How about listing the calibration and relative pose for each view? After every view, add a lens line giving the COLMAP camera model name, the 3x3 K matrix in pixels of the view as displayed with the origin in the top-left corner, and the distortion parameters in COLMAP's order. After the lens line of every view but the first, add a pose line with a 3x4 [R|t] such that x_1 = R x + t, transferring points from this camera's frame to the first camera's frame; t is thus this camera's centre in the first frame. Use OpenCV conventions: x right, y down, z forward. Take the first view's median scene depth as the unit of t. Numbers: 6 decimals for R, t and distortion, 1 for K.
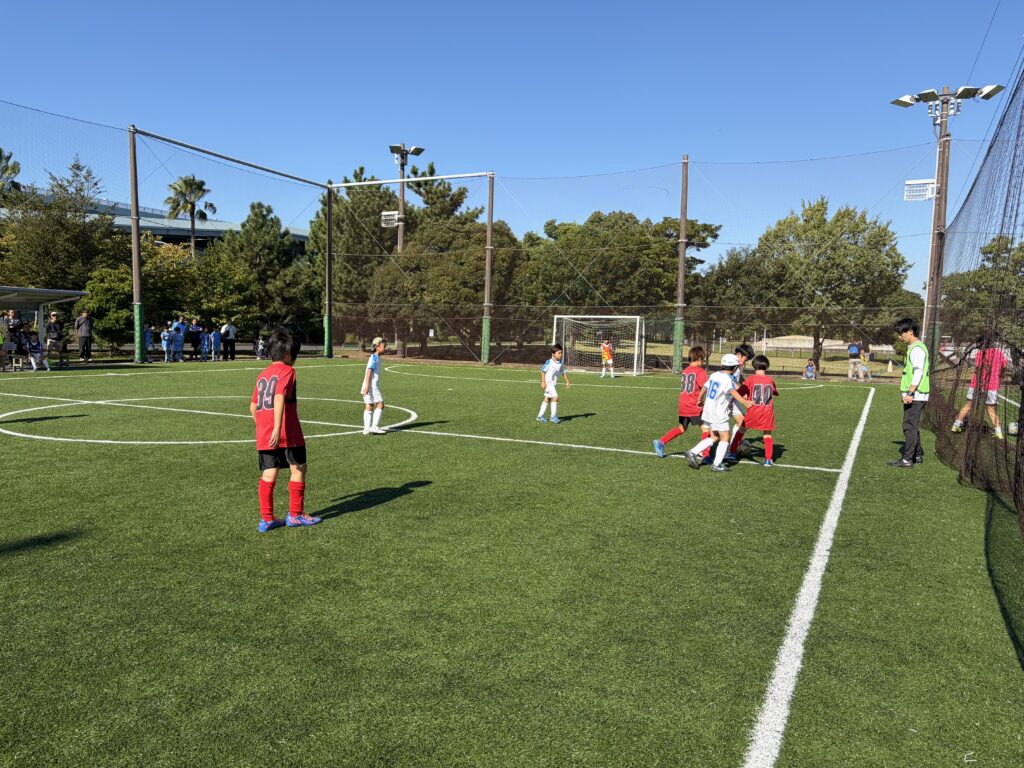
lens RADIAL K [[762.0, 0, 510.8], [0, 762.0, 380.6], [0, 0, 1]] dist [0.063732, -0.078975]
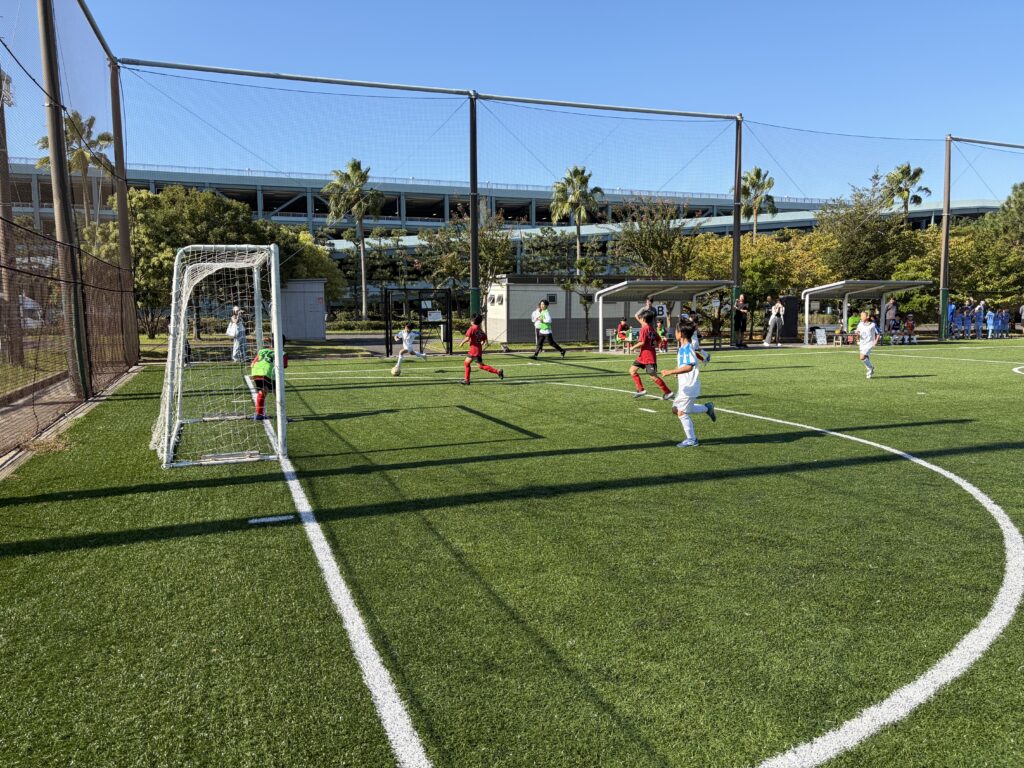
lens RADIAL K [[758.5, 0, 512.8], [0, 758.5, 386.5], [0, 0, 1]] dist [0.076427, -0.094438]
pose [[0.731671, 0.036718, -0.680668, -0.128561], [-0.014922, 0.999172, 0.037860, 0.009247], [0.681494, -0.017544, 0.731613, -0.224547]]
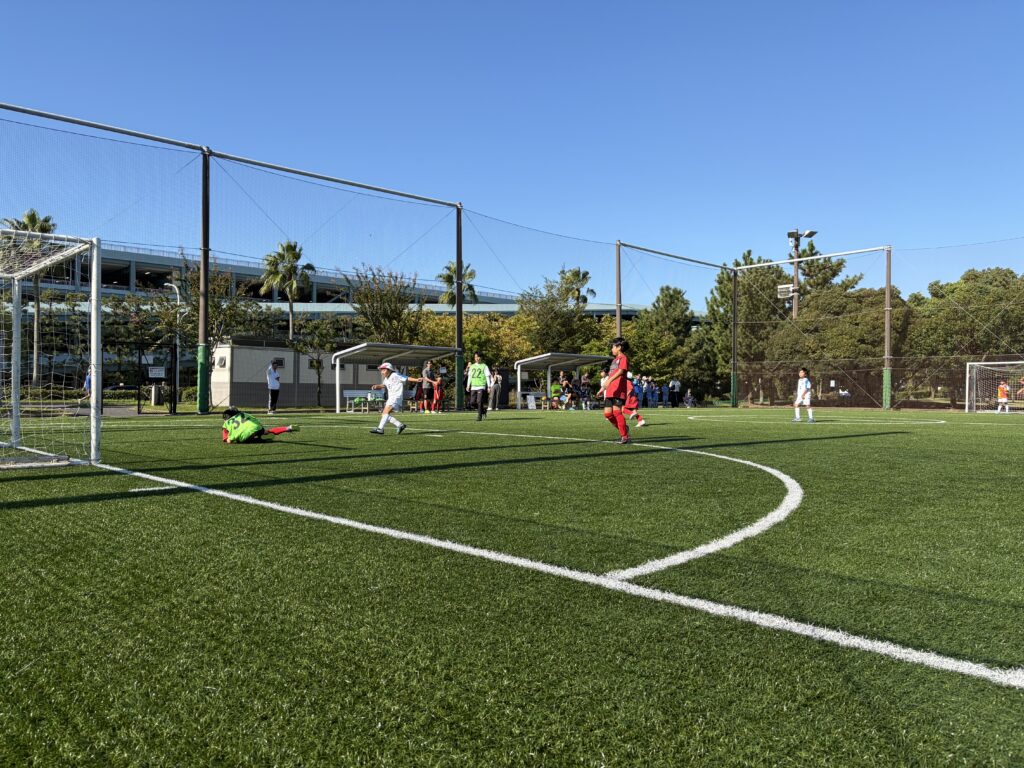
lens RADIAL K [[762.0, 0, 510.8], [0, 762.0, 380.6], [0, 0, 1]] dist [0.063732, -0.078975]
pose [[0.938048, -0.030191, -0.345189, -0.151863], [-0.000593, 0.996056, -0.088726, 0.036710], [0.346506, 0.083434, 0.934330, -0.267990]]
